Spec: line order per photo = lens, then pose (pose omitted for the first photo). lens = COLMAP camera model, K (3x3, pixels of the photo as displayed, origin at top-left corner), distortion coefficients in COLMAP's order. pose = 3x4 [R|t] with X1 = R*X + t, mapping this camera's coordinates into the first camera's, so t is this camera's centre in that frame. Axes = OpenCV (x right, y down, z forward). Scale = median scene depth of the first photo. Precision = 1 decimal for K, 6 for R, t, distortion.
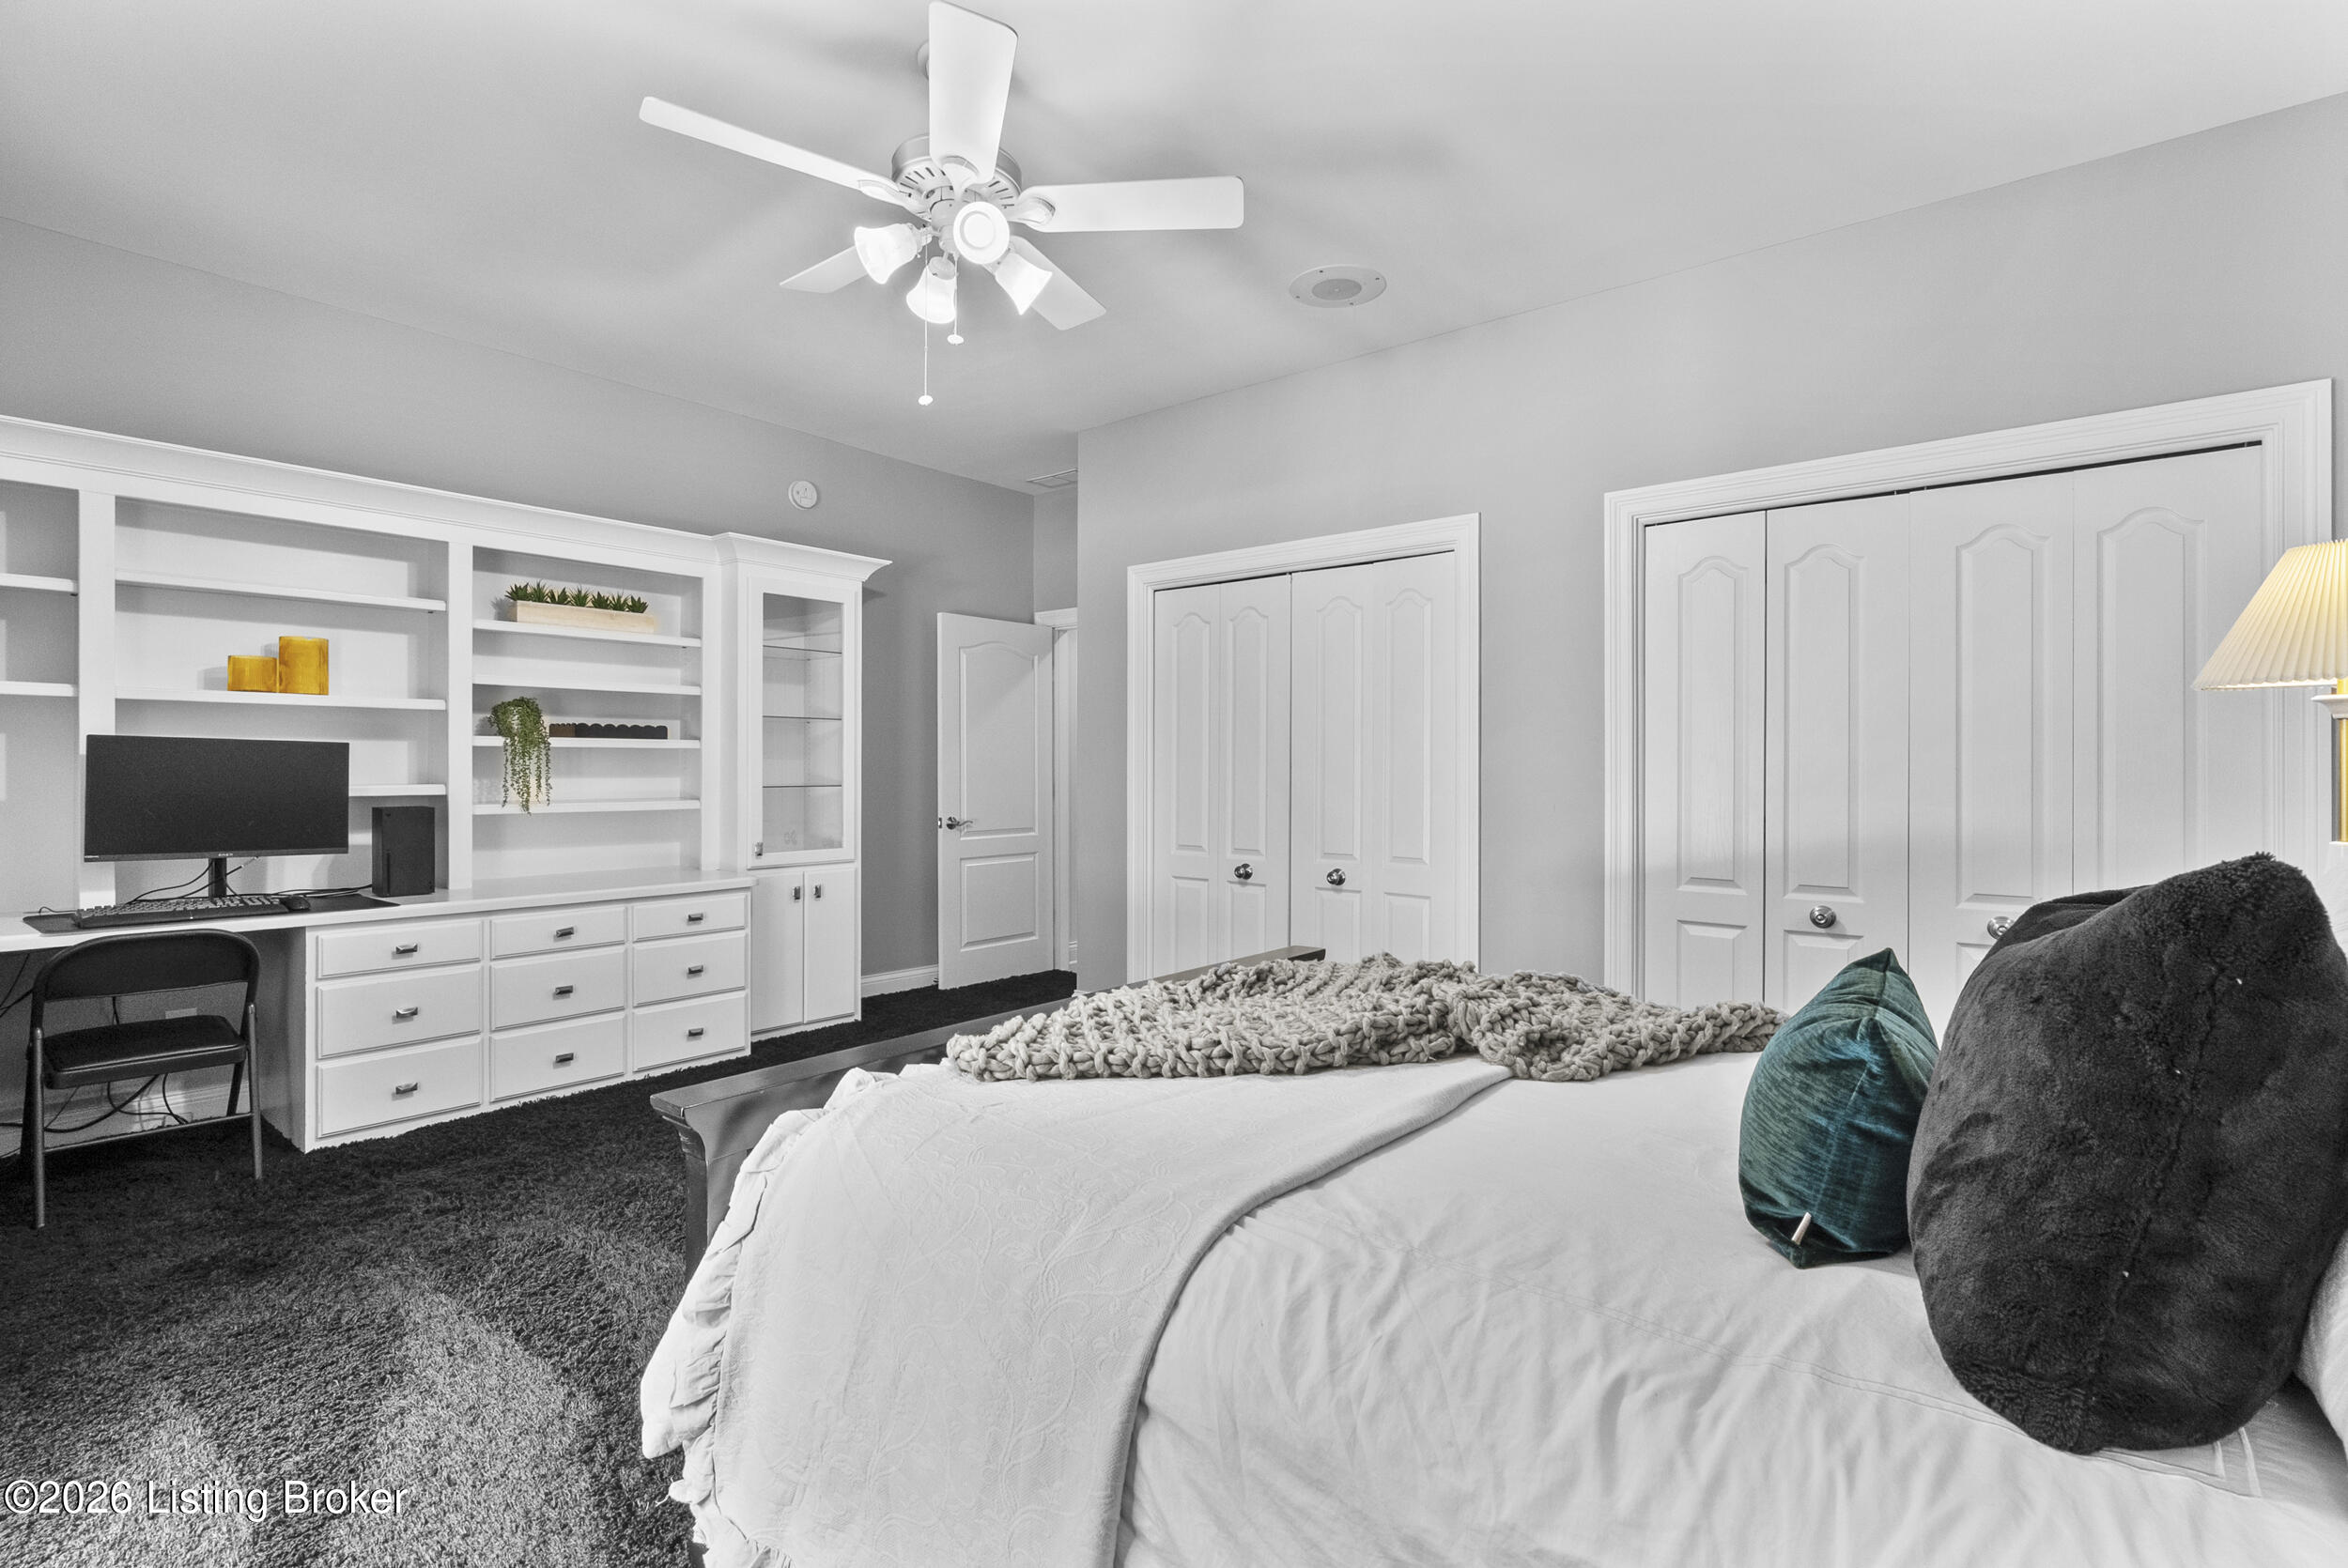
lens RADIAL K [[1084.2, 0, 1177.6], [0, 1084.2, 772.9], [0, 0, 1]] dist [-0.000101, 0.000002]
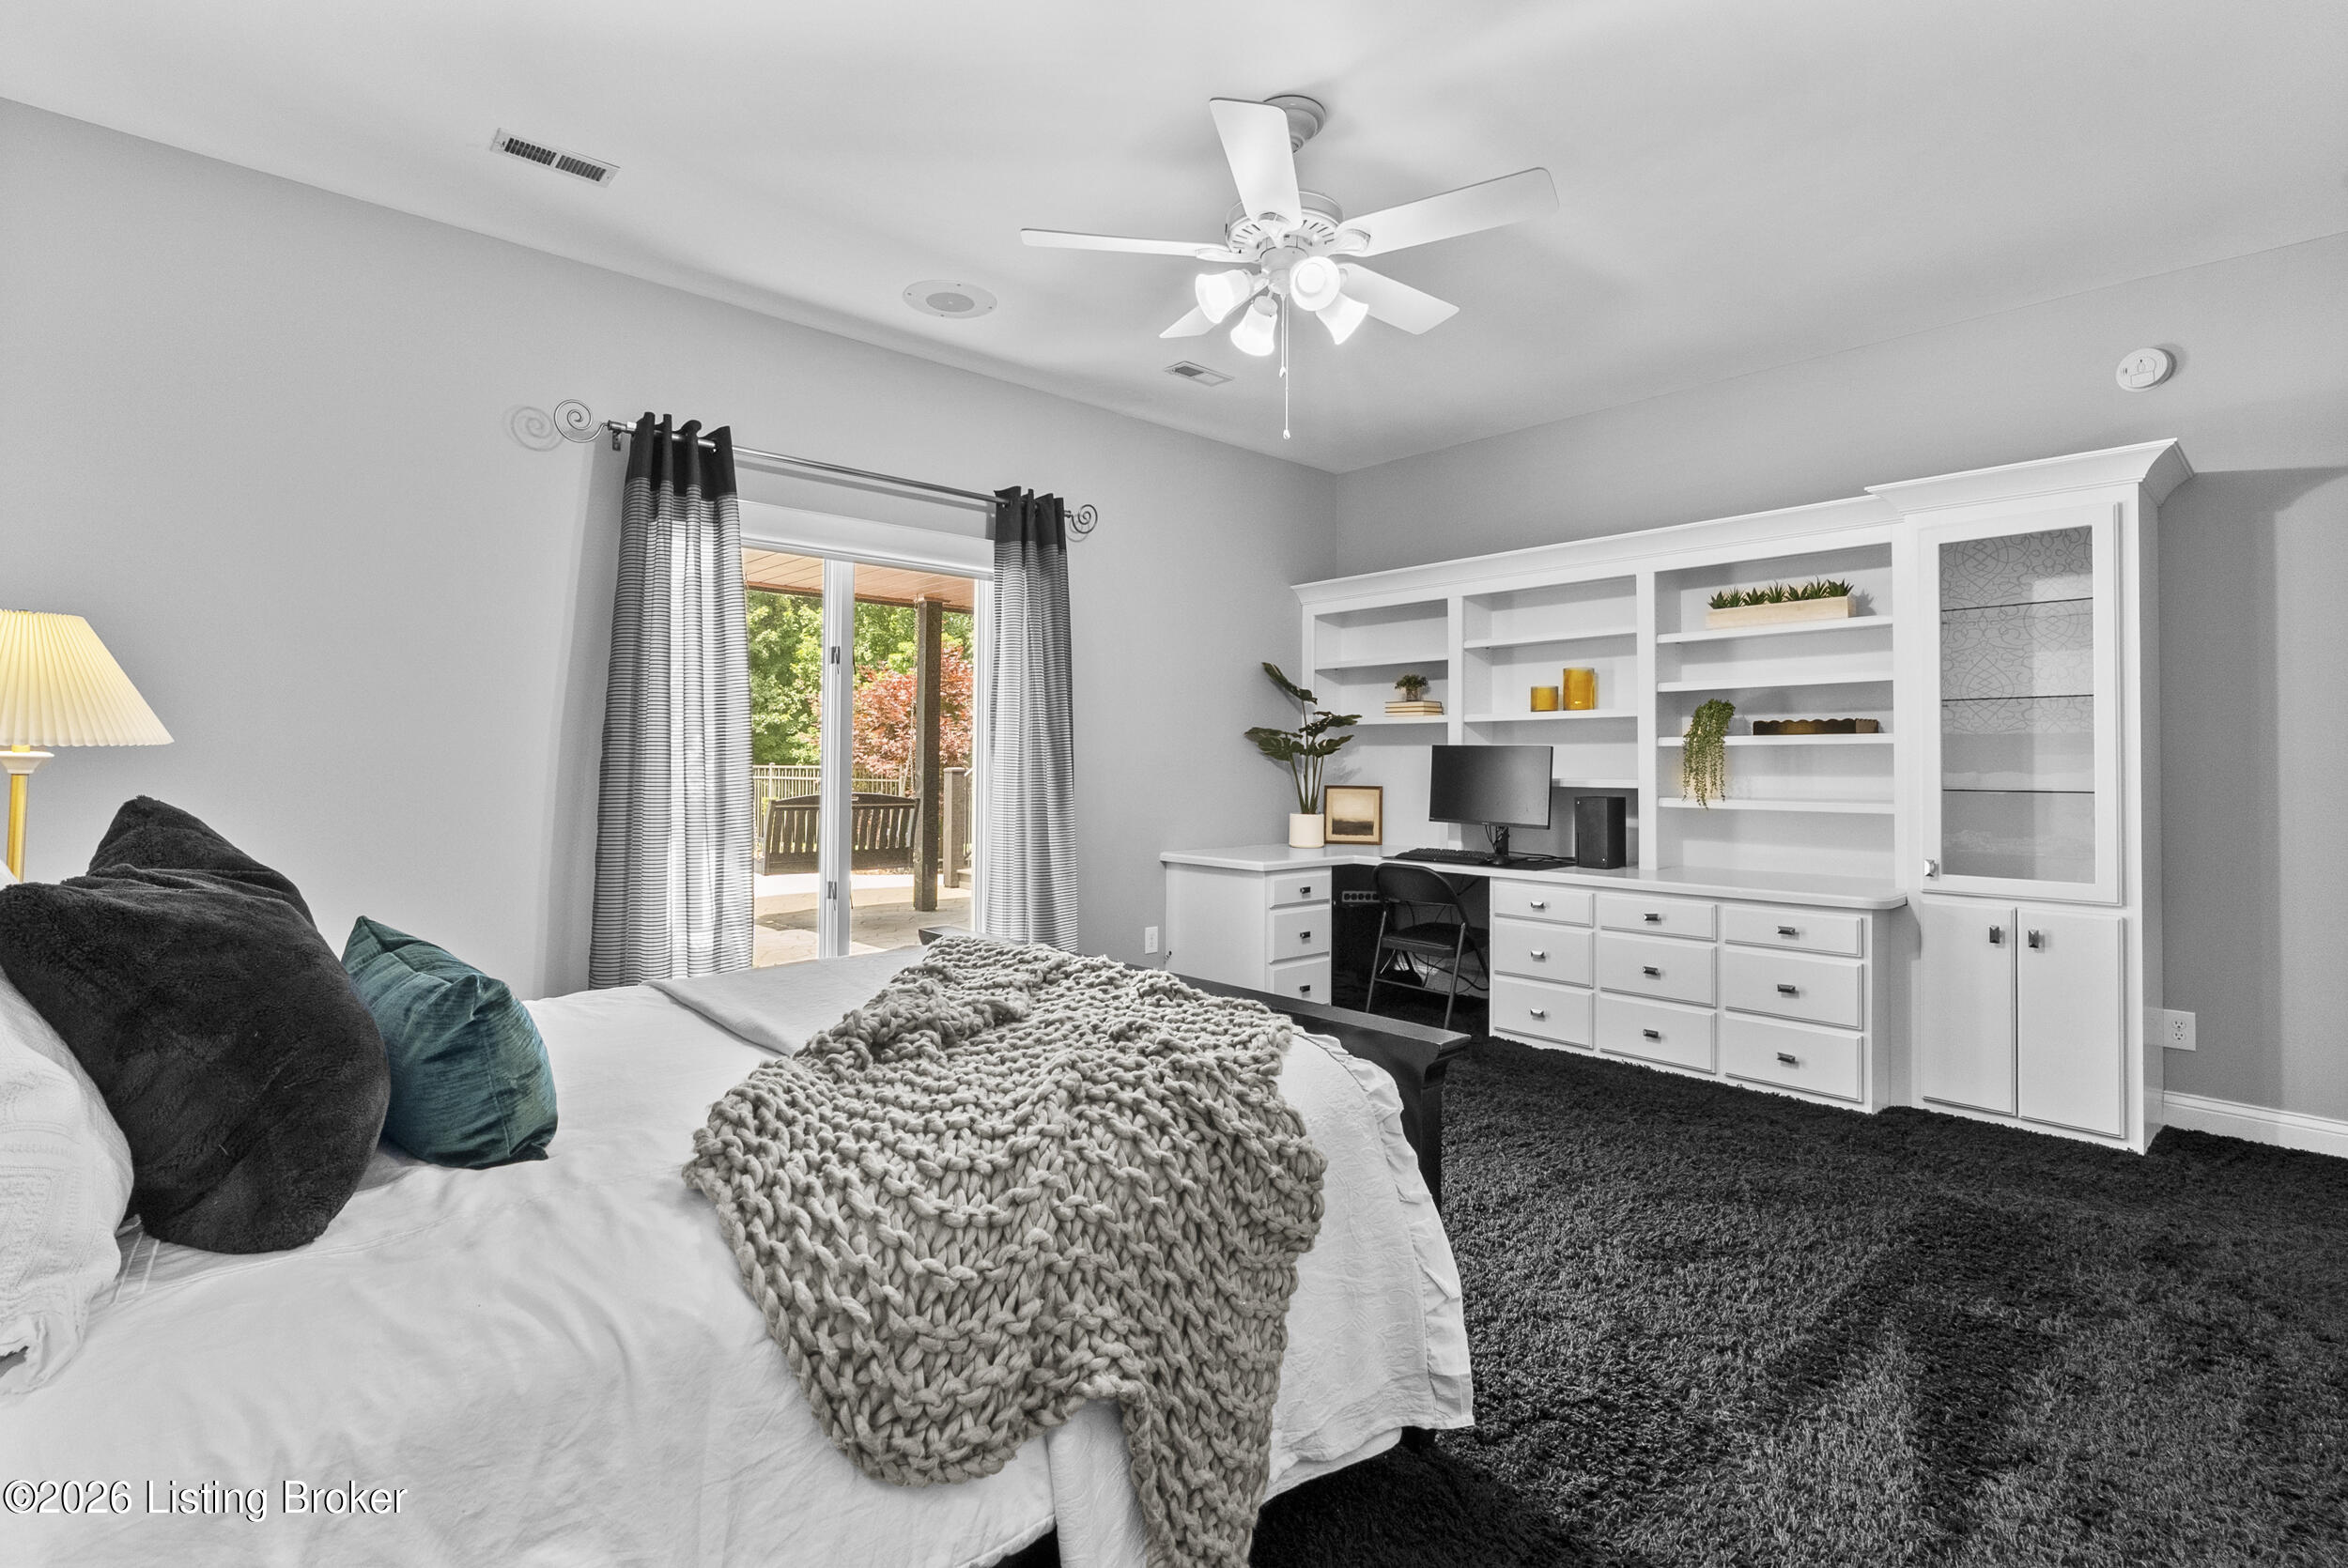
lens RADIAL K [[1068.4, 0, 1178.8], [0, 1068.4, 742.8], [0, 0, 1]] dist [0.000739, 0.000284]
pose [[-0.122413, -0.020956, -0.992258, 0.495800], [-0.009013, 0.999759, -0.020003, -0.001003], [0.992438, 0.006494, -0.122572, 0.591724]]
